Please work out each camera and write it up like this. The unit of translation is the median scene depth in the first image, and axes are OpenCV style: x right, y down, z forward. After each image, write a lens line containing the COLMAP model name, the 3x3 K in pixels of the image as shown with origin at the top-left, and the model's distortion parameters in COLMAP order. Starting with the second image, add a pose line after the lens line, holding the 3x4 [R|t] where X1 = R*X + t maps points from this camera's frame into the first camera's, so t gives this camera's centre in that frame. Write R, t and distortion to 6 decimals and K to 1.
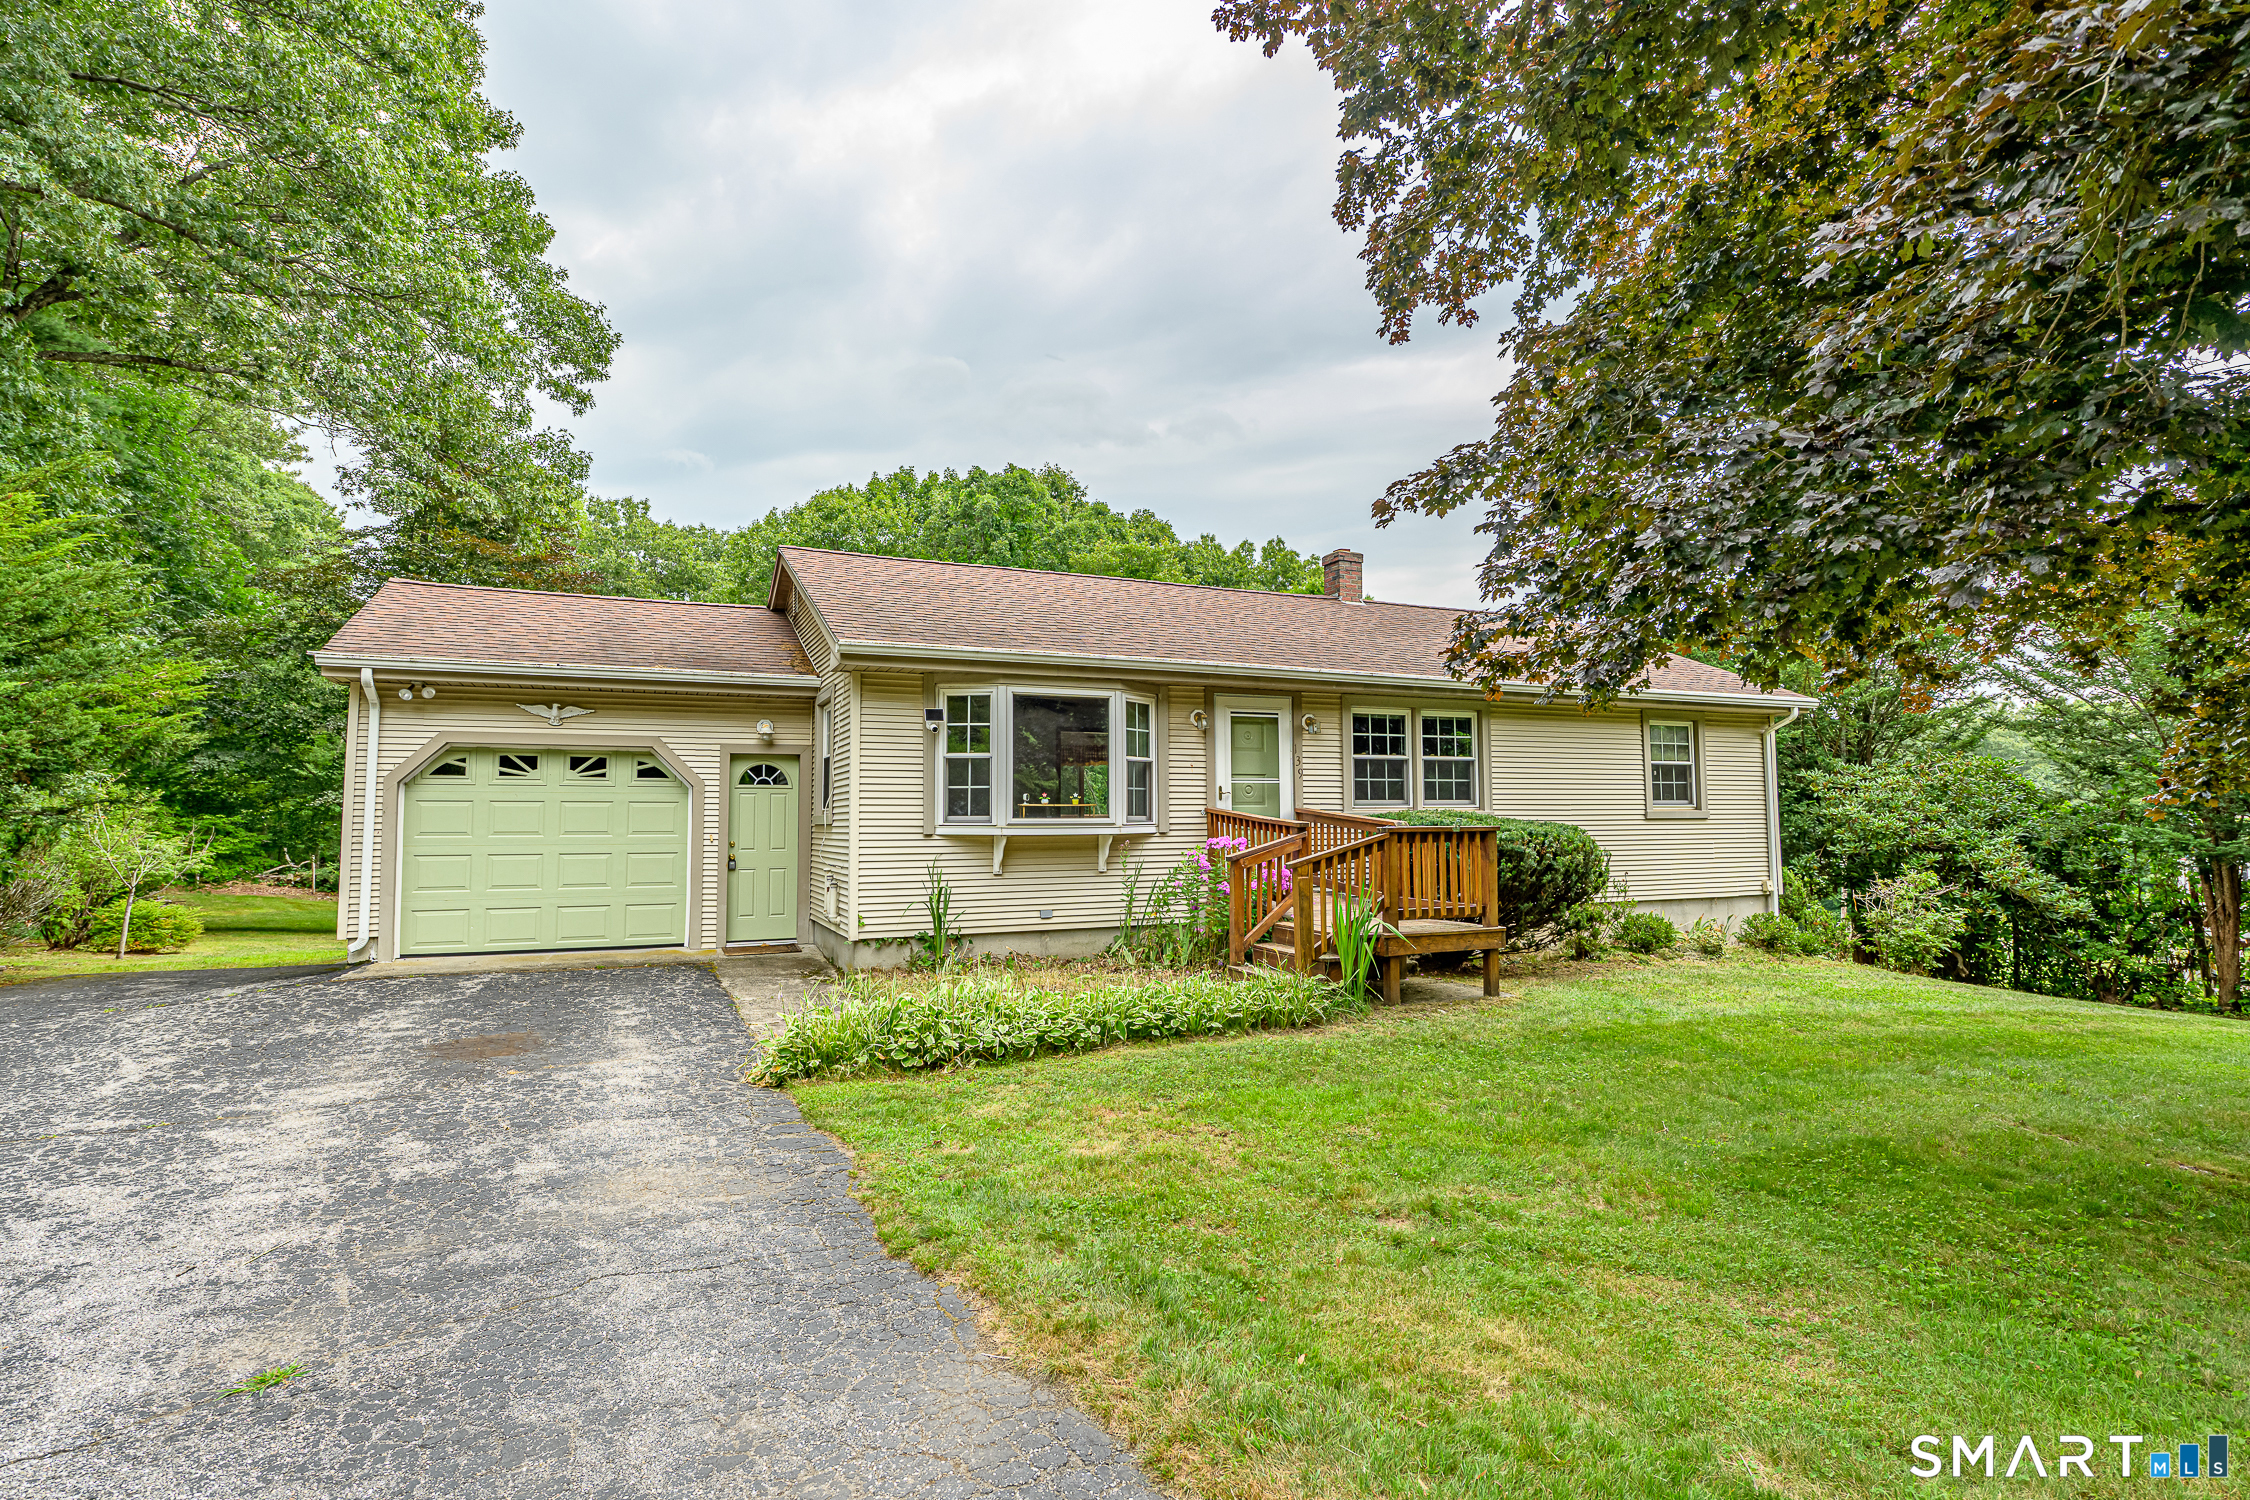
lens RADIAL K [[1107.6, 0, 1125.0], [0, 1107.6, 750.0], [0, 0, 1]] dist [-0.008472, -0.000143]
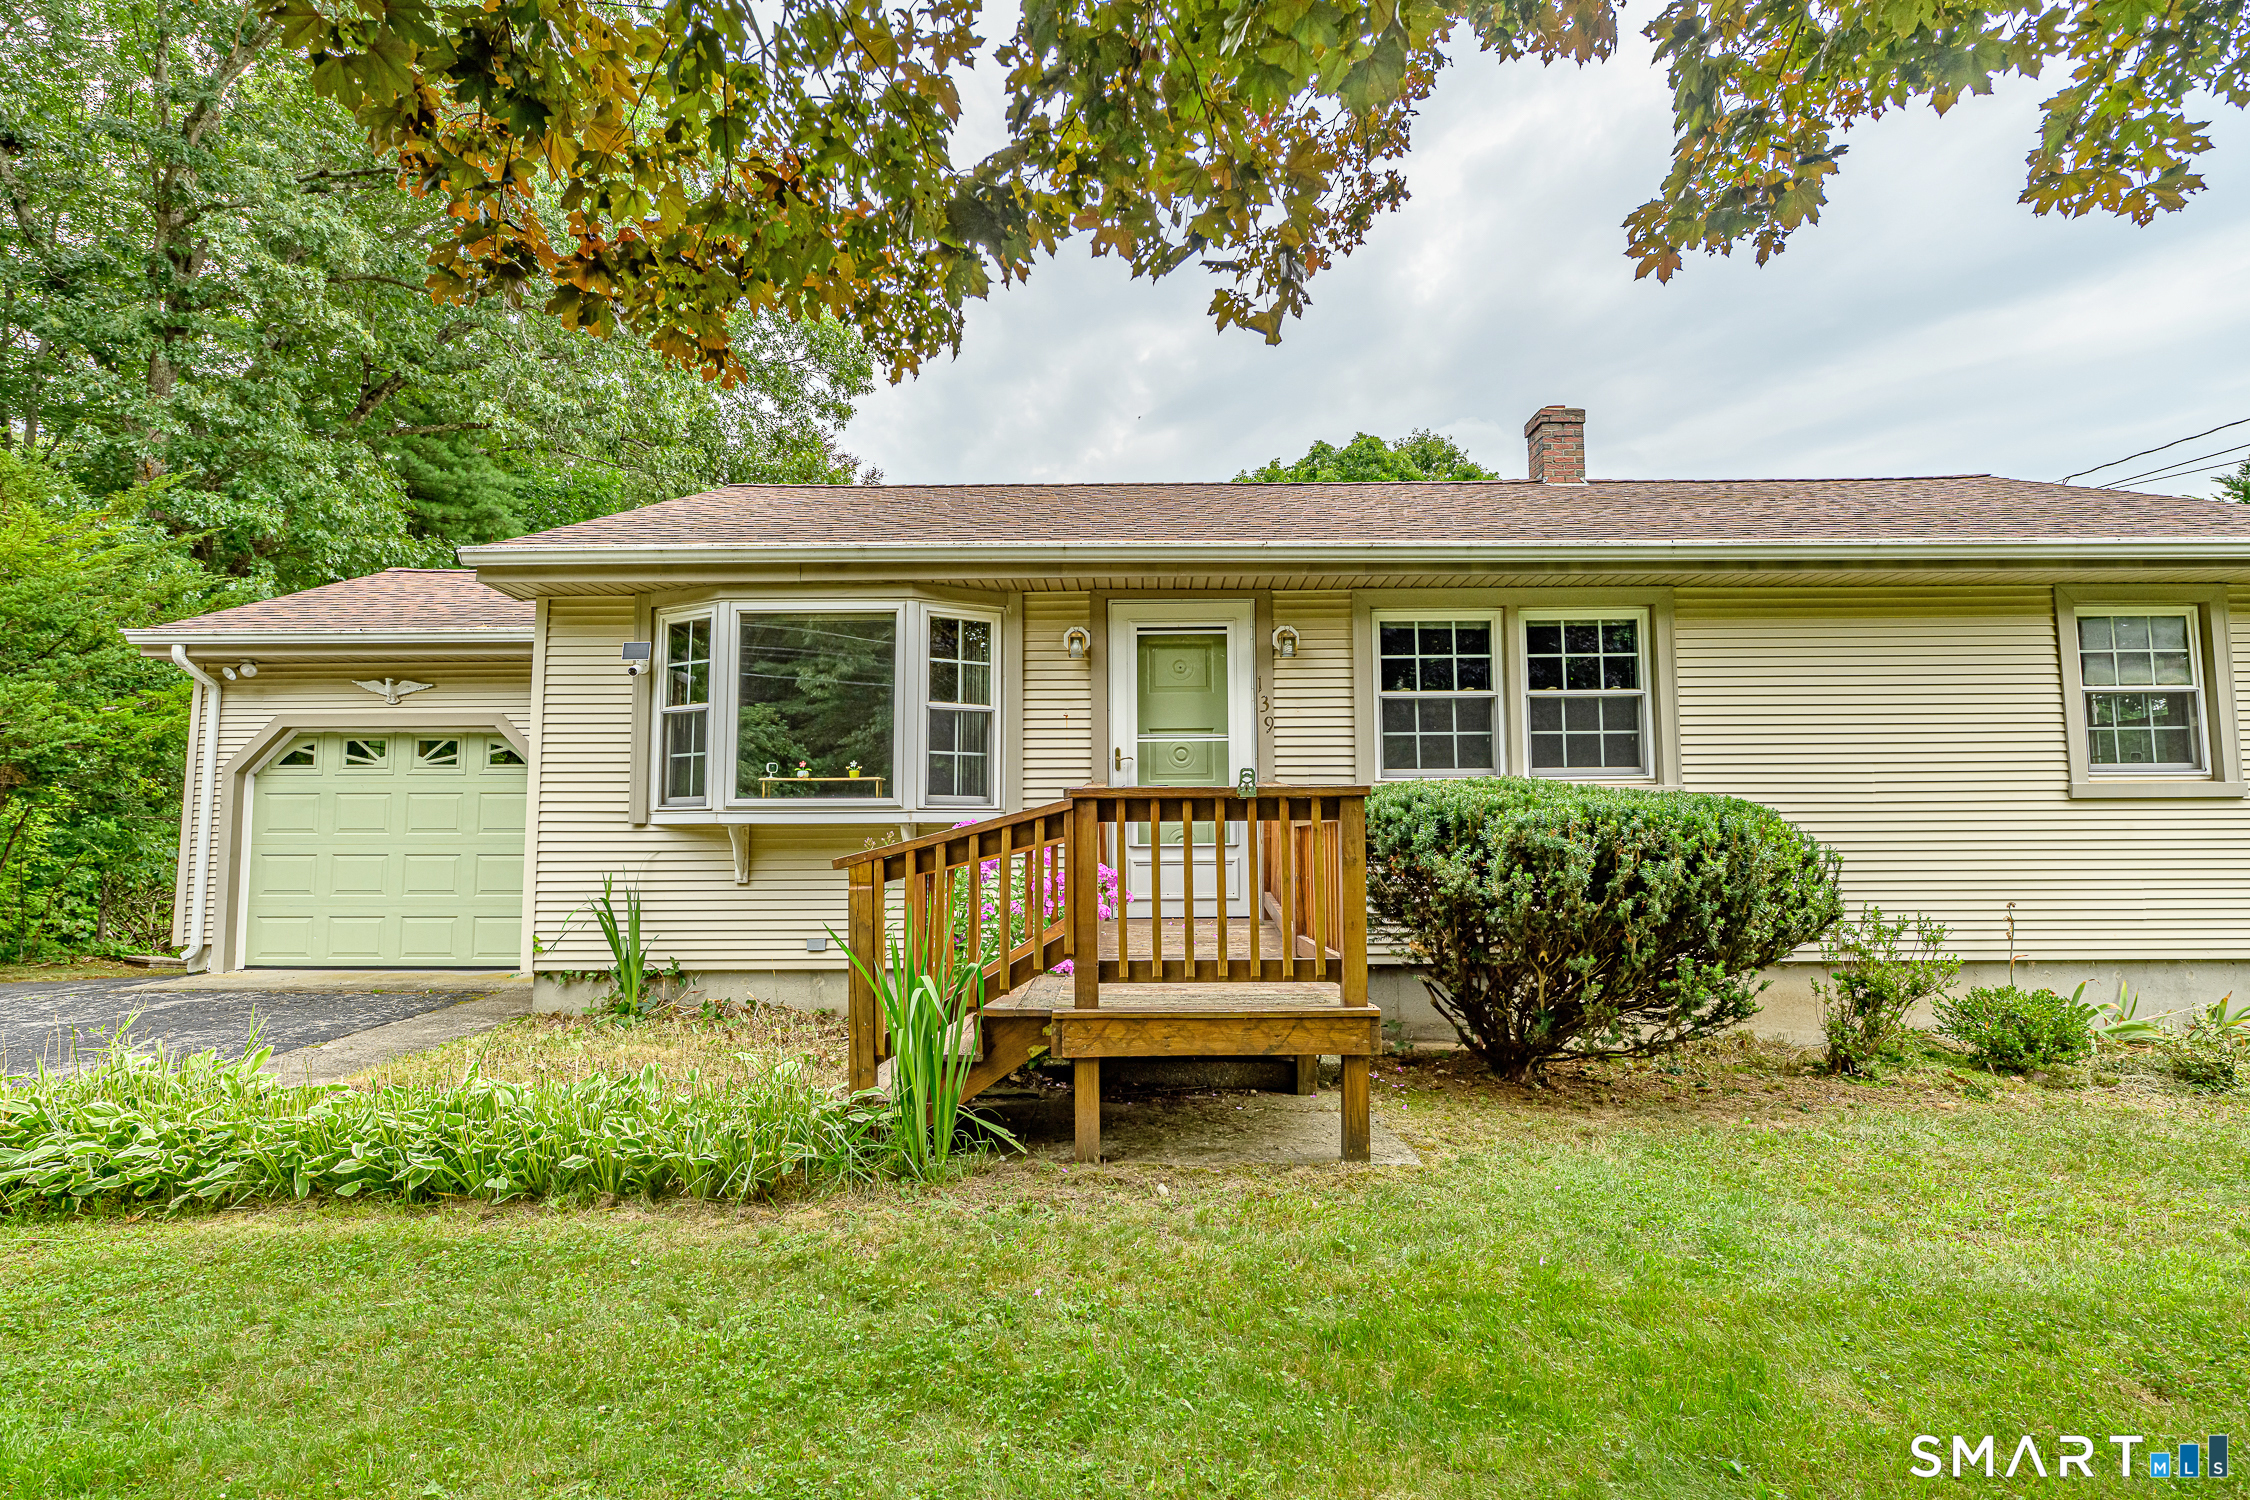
lens RADIAL K [[1133.2, 0, 1125.0], [0, 1133.2, 750.0], [0, 0, 1]] dist [-0.004674, -0.001302]
pose [[0.911467, -0.035600, -0.409830, 0.349338], [0.026826, 0.999272, -0.027140, 0.051012], [0.410497, 0.013743, 0.911758, 0.423063]]
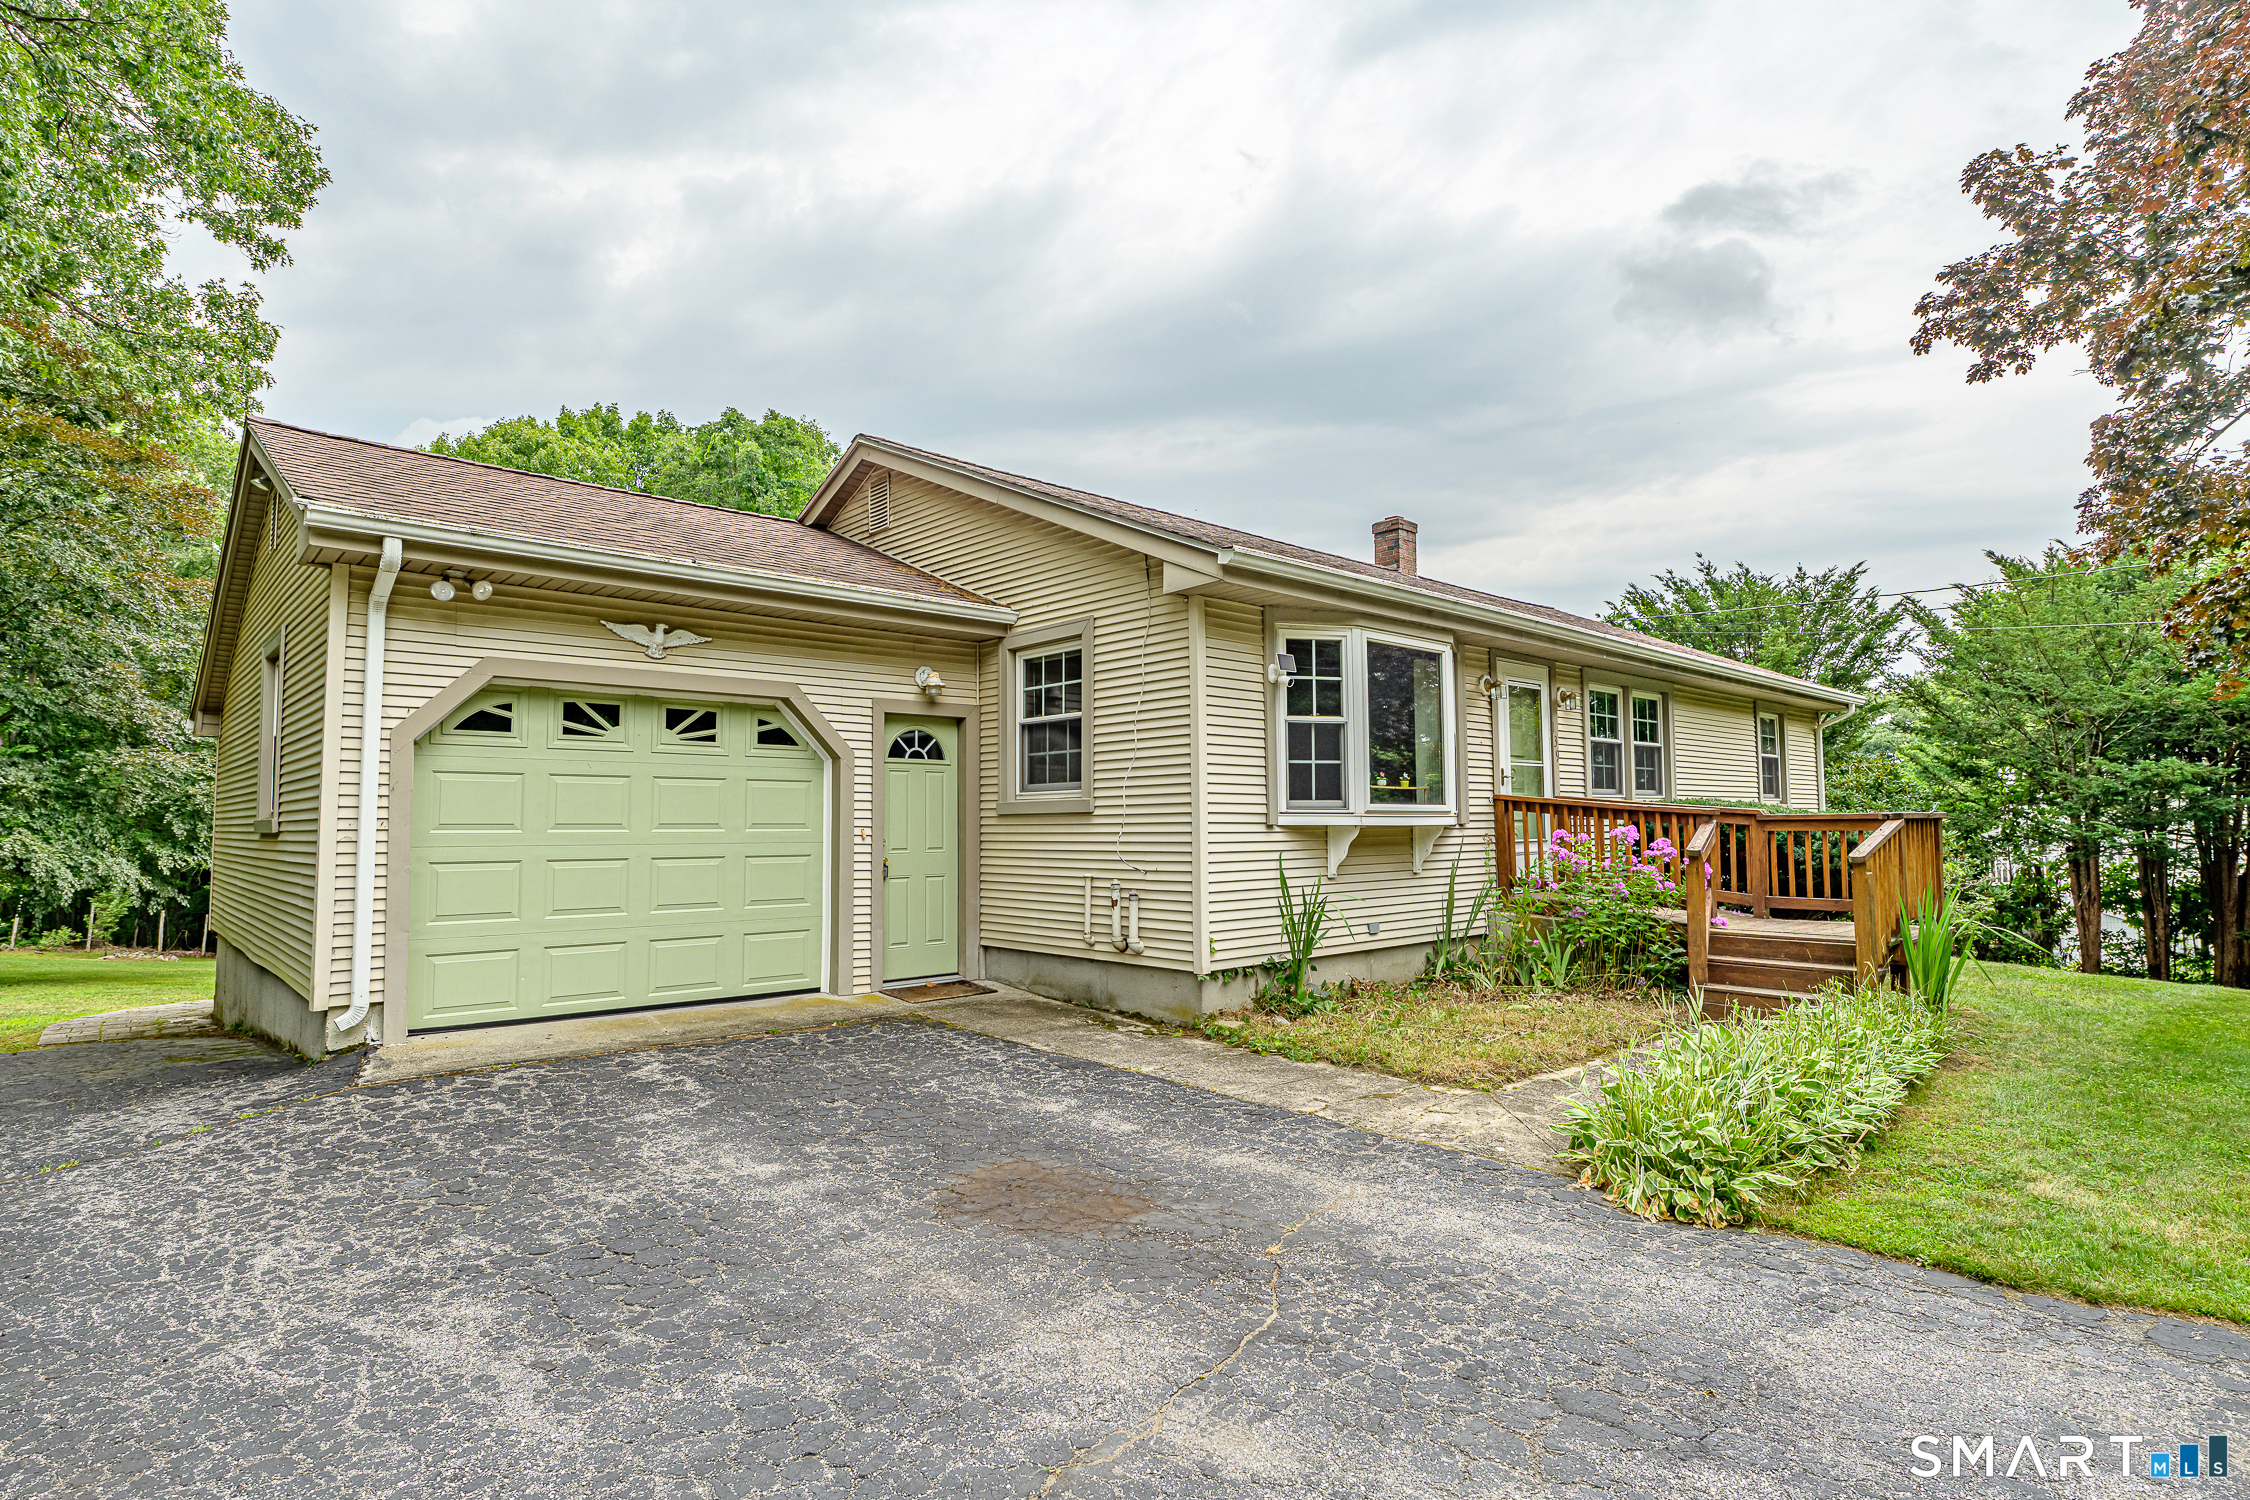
lens RADIAL K [[1133.2, 0, 1125.0], [0, 1133.2, 750.0], [0, 0, 1]] dist [-0.004674, -0.001302]
pose [[0.949440, 0.020061, 0.313306, -0.449432], [-0.019406, 0.999798, -0.005208, 0.028504], [-0.313347, -0.001135, 0.949638, 0.280584]]
